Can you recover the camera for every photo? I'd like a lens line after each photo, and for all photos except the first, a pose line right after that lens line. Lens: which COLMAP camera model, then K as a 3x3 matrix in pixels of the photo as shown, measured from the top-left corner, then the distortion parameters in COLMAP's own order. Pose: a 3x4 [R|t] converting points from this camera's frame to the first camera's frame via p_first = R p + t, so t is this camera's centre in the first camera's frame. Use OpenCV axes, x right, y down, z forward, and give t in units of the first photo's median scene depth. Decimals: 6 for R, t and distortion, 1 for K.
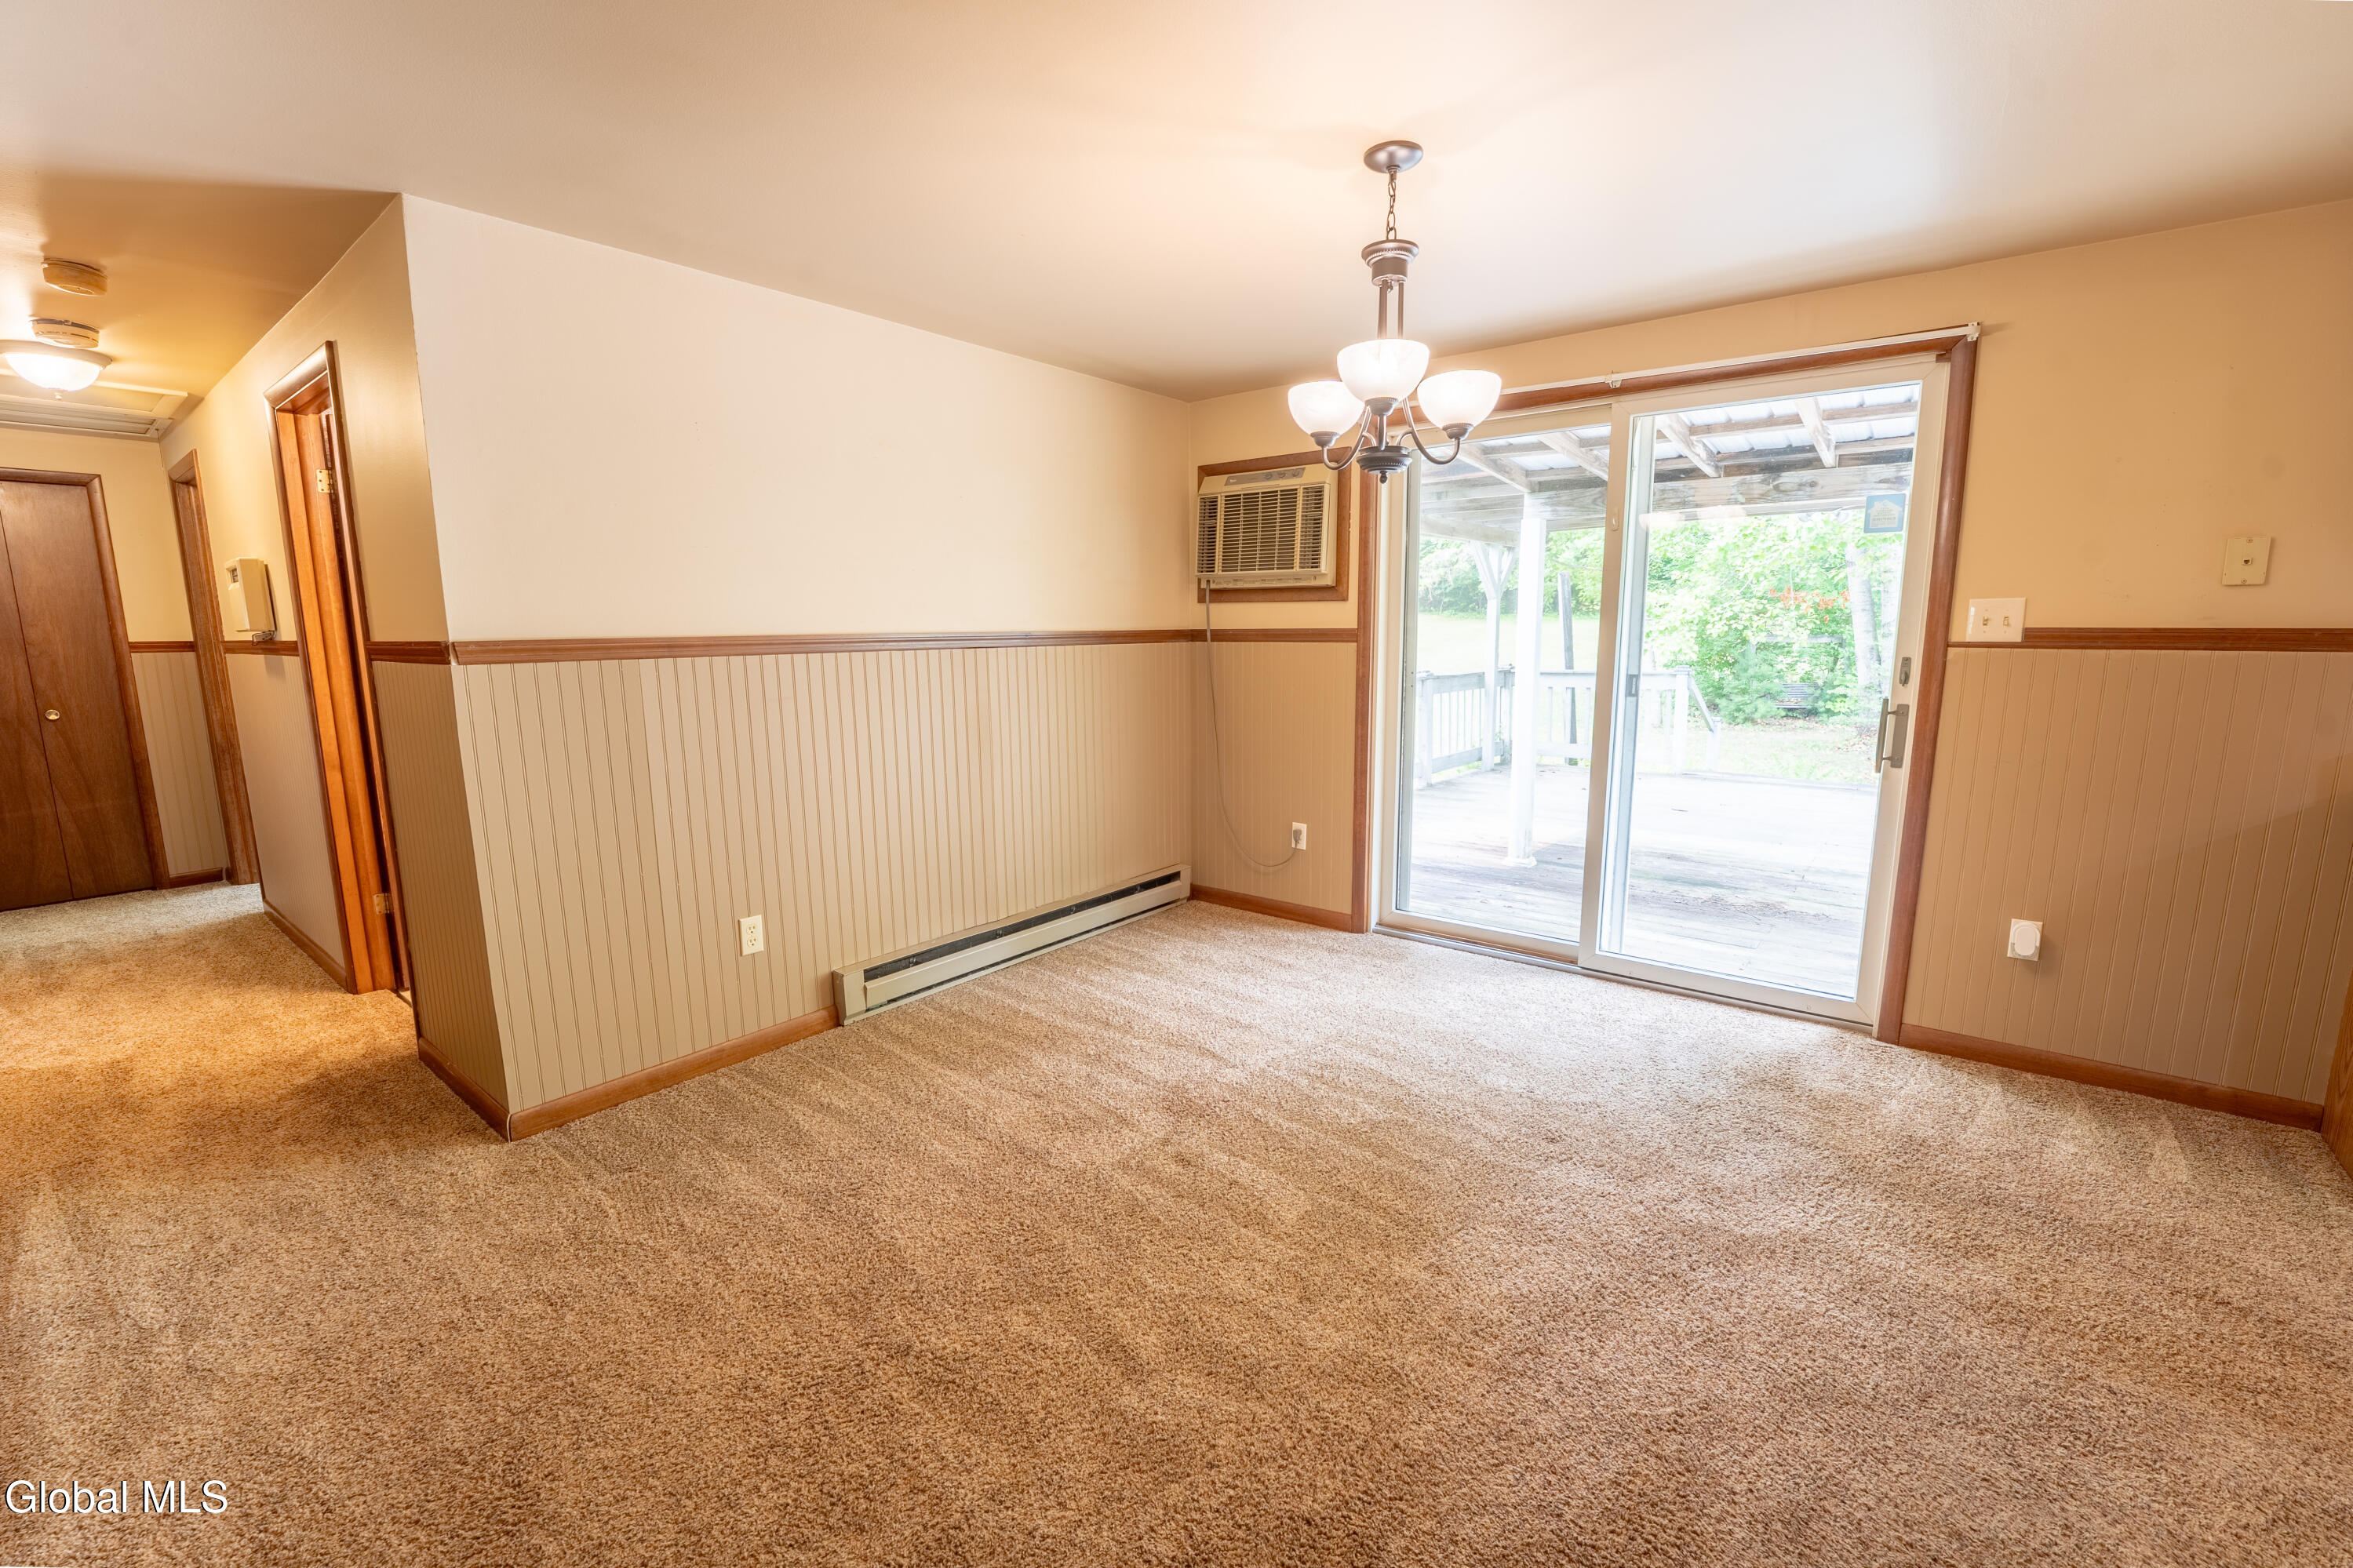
lens RADIAL K [[971.1, 0, 1177.8], [0, 971.1, 799.9], [0, 0, 1]] dist [-0.026869, 0.001886]
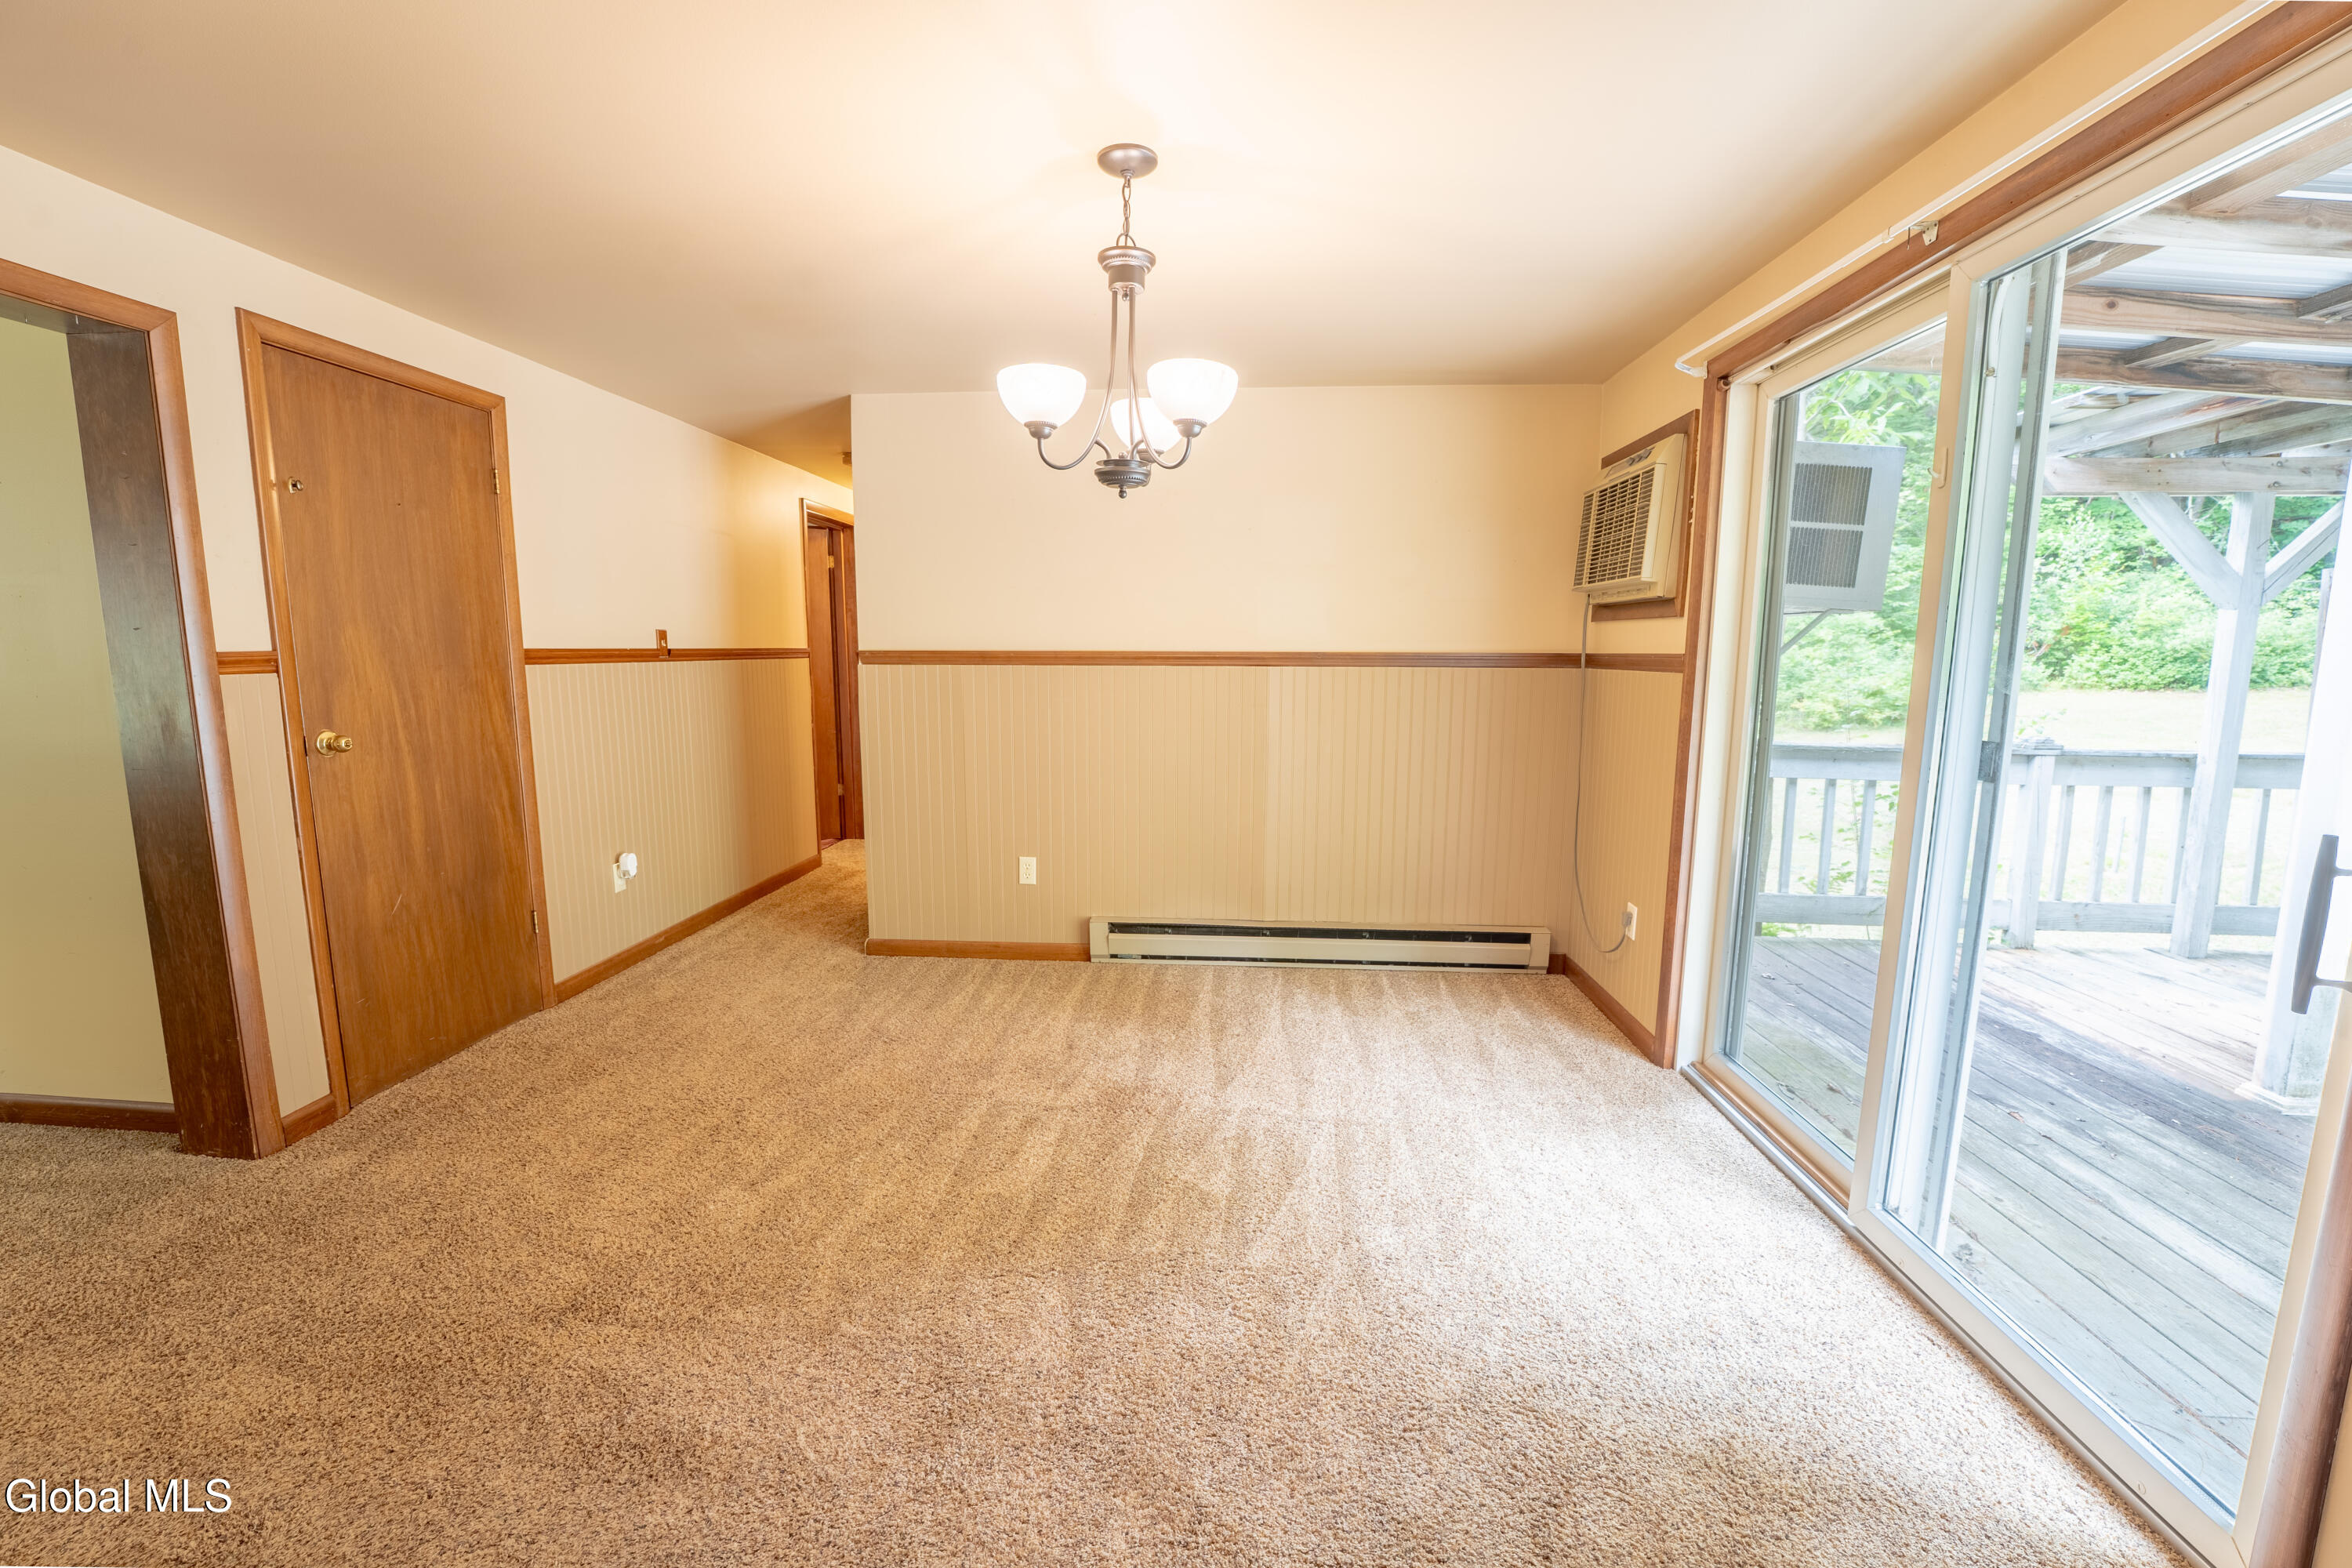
lens RADIAL K [[970.8, 0, 1164.3], [0, 970.8, 795.8], [0, 0, 1]] dist [-0.026869, 0.001886]
pose [[0.573642, 0.133391, -0.808172, 0.668971], [-0.154731, 0.986534, 0.053002, -0.057240], [0.804359, 0.094645, 0.586557, 0.312704]]
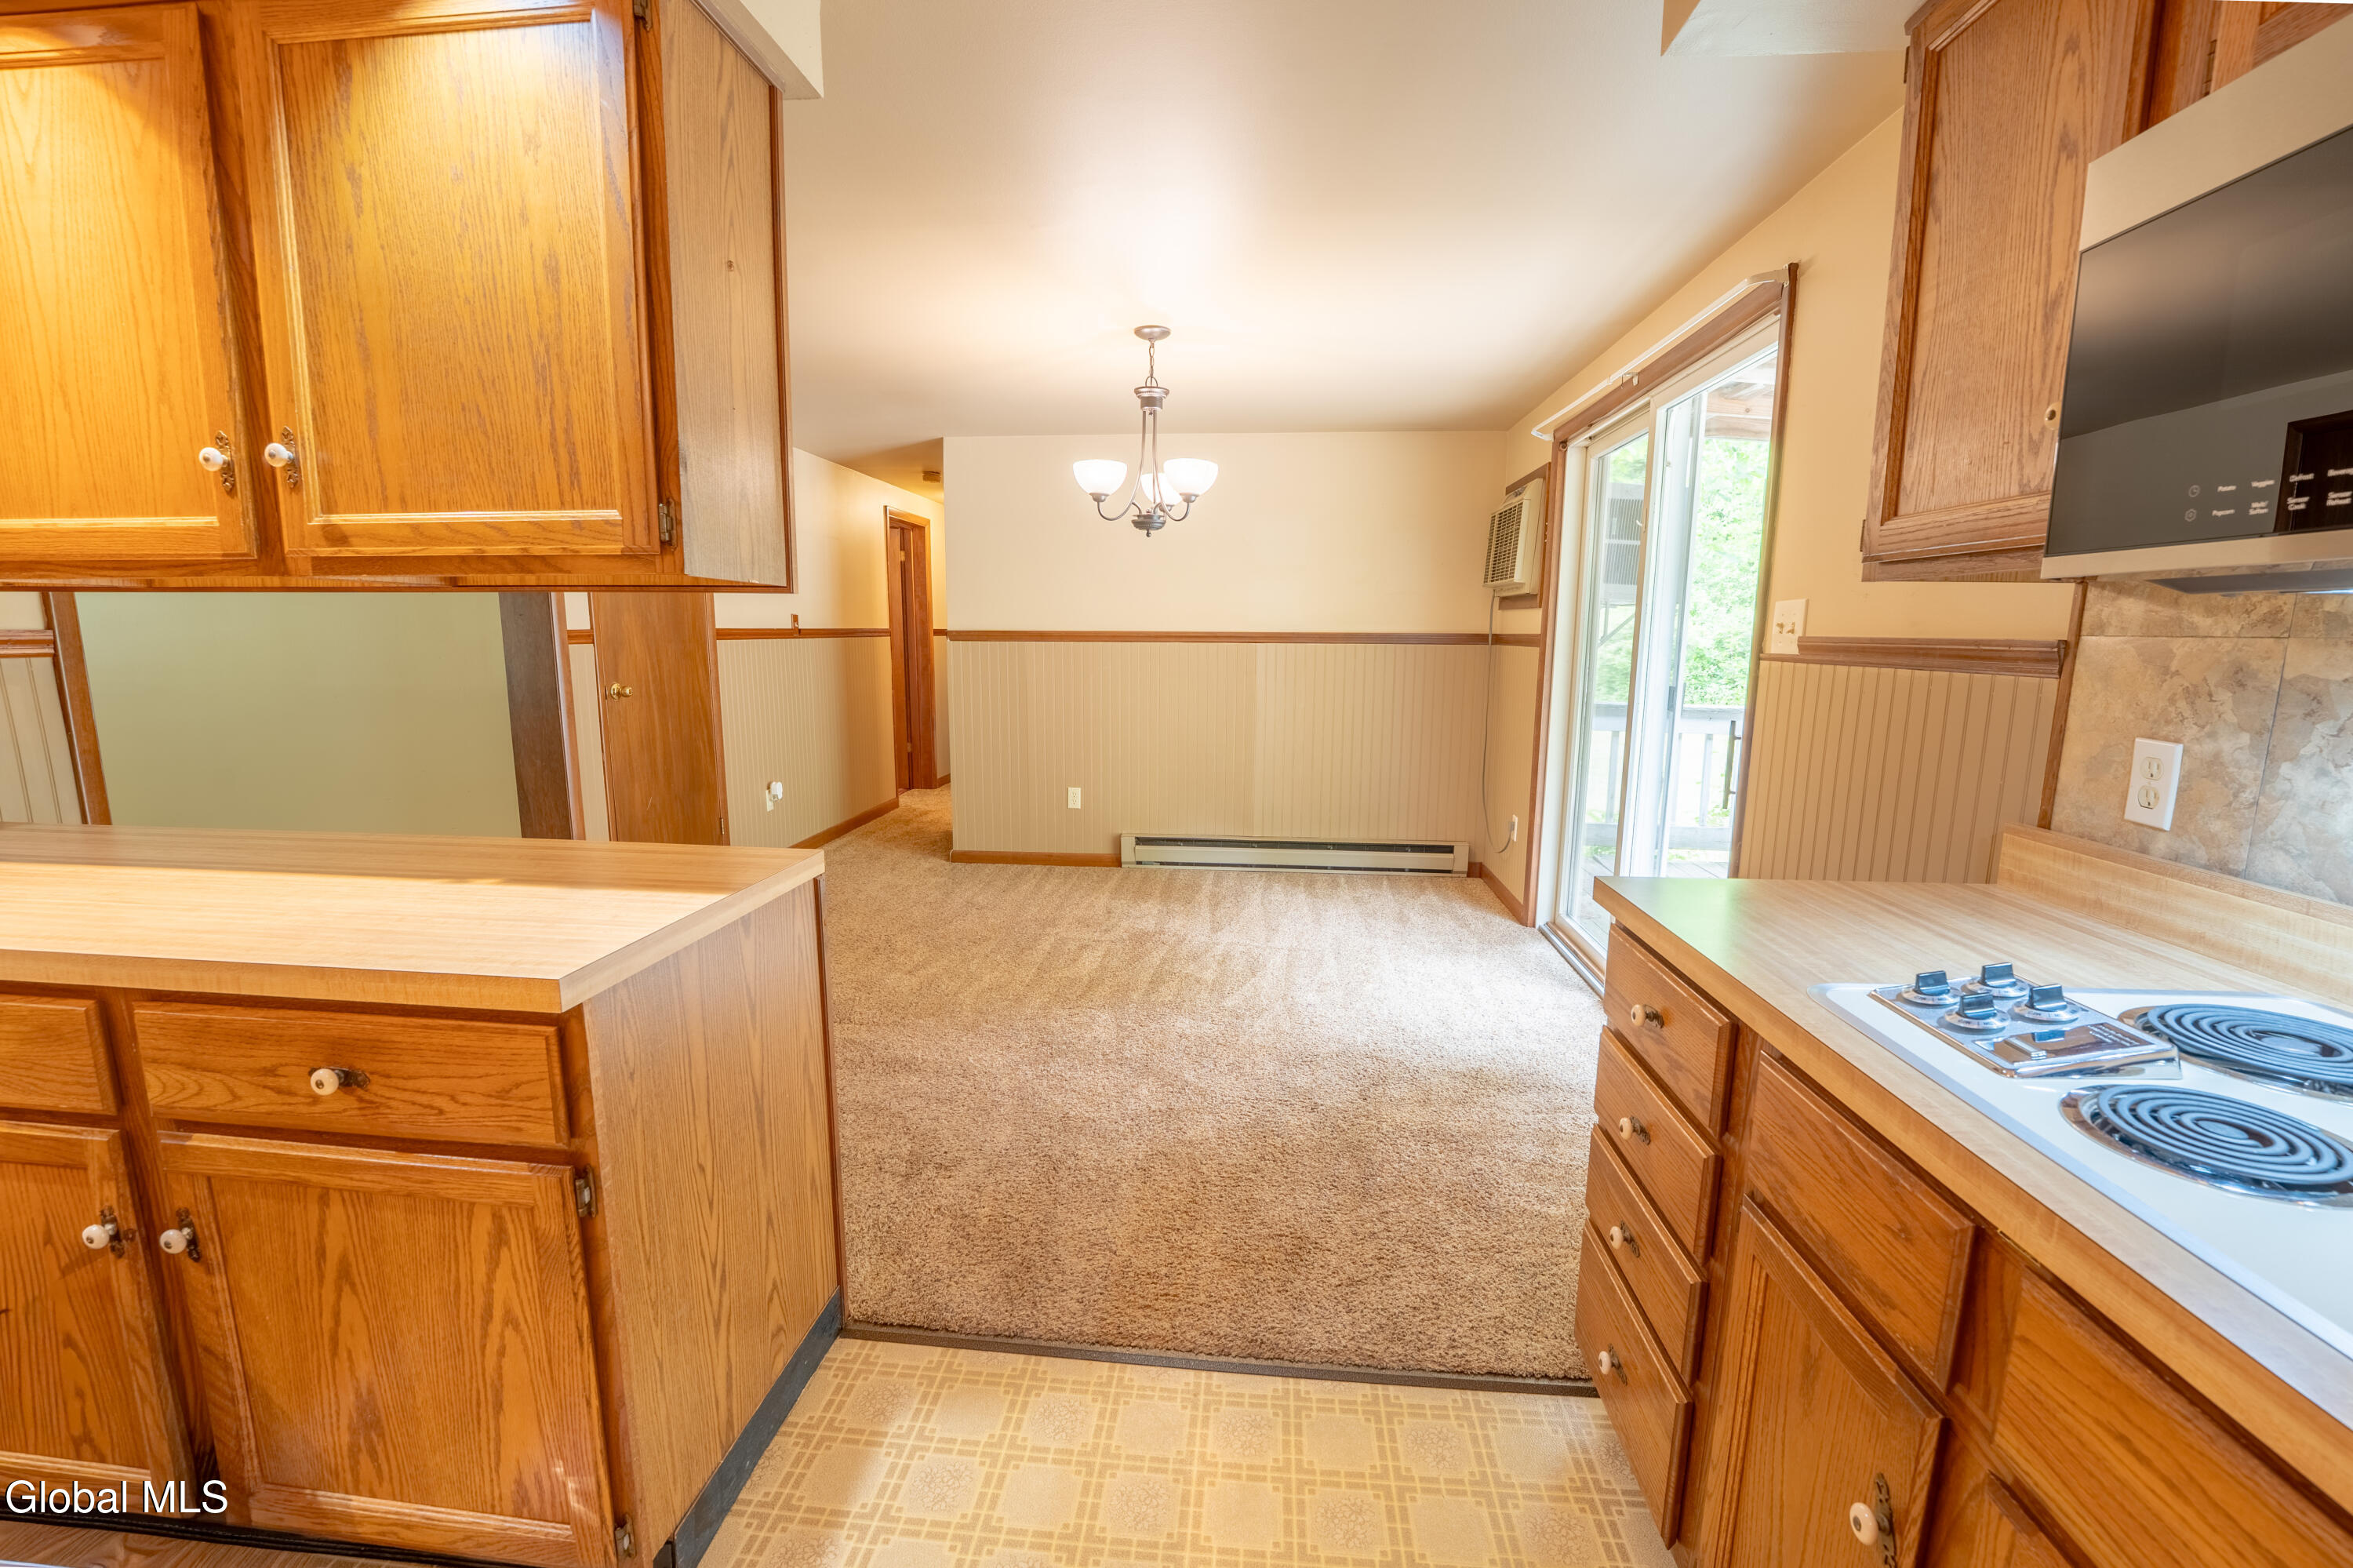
lens RADIAL K [[971.3, 0, 1168.4], [0, 971.3, 796.0], [0, 0, 1]] dist [-0.026869, 0.001886]
pose [[0.558142, 0.151957, -0.815713, 0.999303], [-0.158461, 0.984514, 0.074977, -0.021922], [0.814474, 0.087410, 0.573578, 0.100690]]
